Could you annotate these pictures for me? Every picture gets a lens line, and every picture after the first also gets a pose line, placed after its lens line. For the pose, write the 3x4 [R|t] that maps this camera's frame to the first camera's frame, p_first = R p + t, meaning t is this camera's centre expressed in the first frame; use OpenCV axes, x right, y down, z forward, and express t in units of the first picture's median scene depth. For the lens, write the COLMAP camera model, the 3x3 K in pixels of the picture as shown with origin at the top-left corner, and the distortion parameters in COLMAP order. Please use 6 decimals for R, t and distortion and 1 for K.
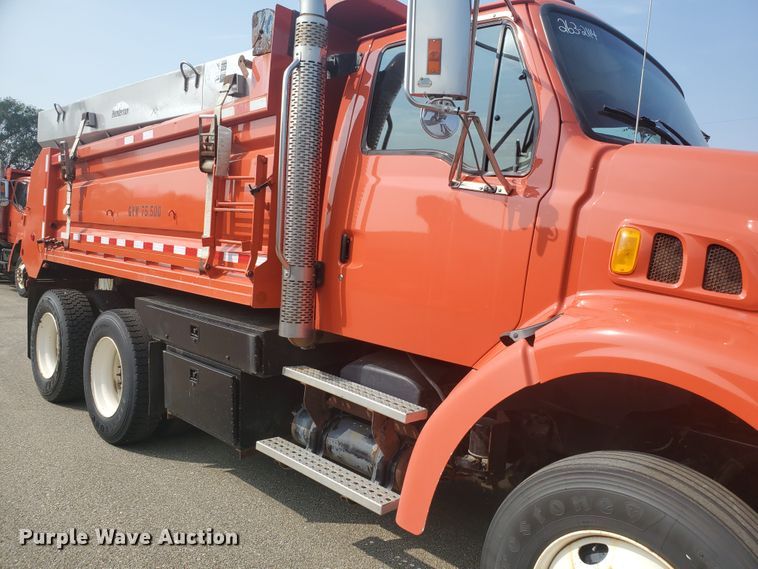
lens RADIAL K [[582.0, 0, 382.5], [0, 582.0, 281.6], [0, 0, 1]] dist [0.027981, 0.008447]
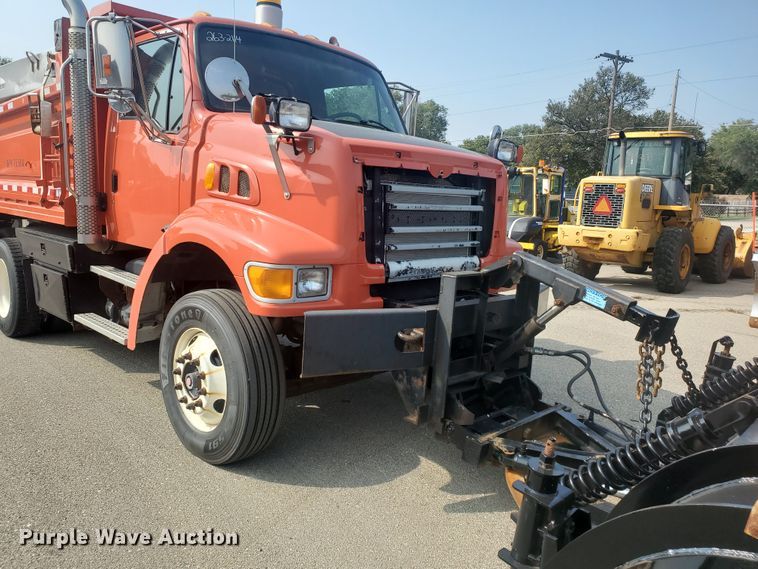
lens RADIAL K [[599.4, 0, 376.0], [0, 599.4, 276.4], [0, 0, 1]] dist [0.006199, 0.023561]
pose [[0.999371, -0.029418, -0.019808, 0.581812], [0.030837, 0.996658, 0.075645, 0.078777], [0.017517, -0.076209, 0.996938, -0.513467]]
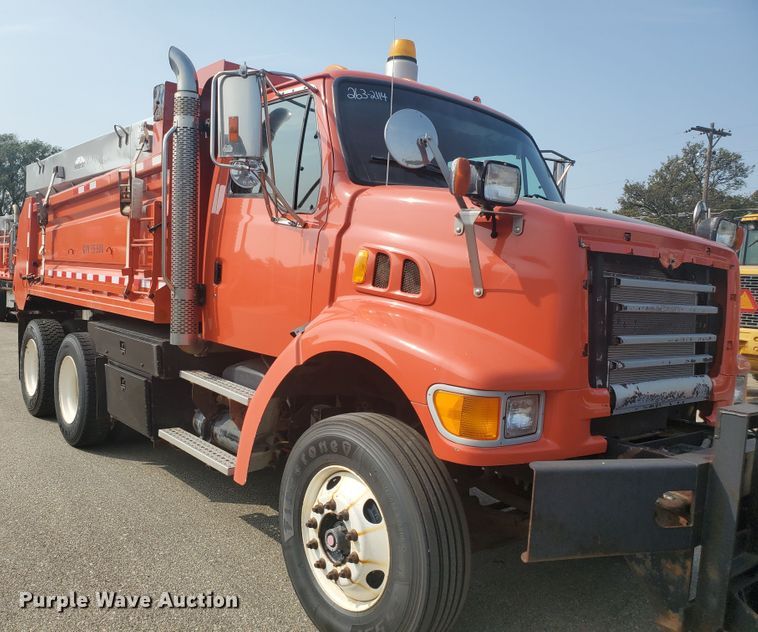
lens RADIAL K [[636.3, 0, 338.5], [0, 636.3, 317.5], [0, 0, 1]] dist [0.068130, -0.051261]
pose [[0.990571, -0.015647, -0.136100, 0.347482], [0.014714, 0.999861, -0.007860, 0.048609], [0.136204, 0.005783, 0.990664, -0.300459]]
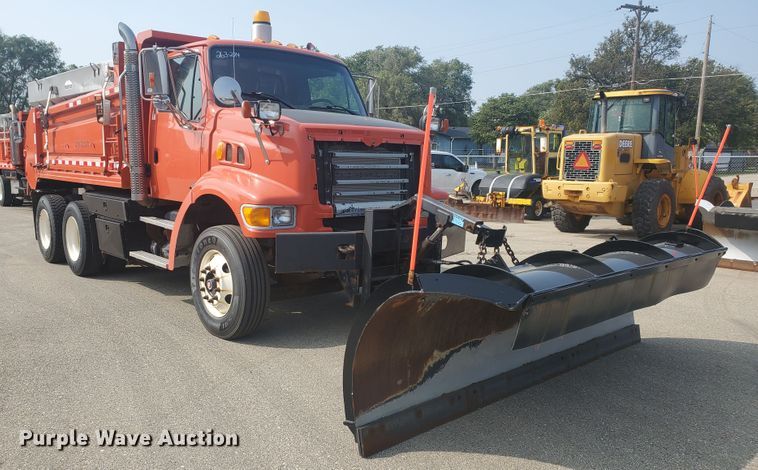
lens RADIAL K [[627.8, 0, 349.9], [0, 627.8, 244.1], [0, 0, 1]] dist [0.039333, -0.023486]
pose [[0.992395, -0.050565, -0.112225, 0.809469], [0.058753, 0.995752, 0.070893, 0.126338], [0.108164, -0.076948, 0.991151, -1.138602]]
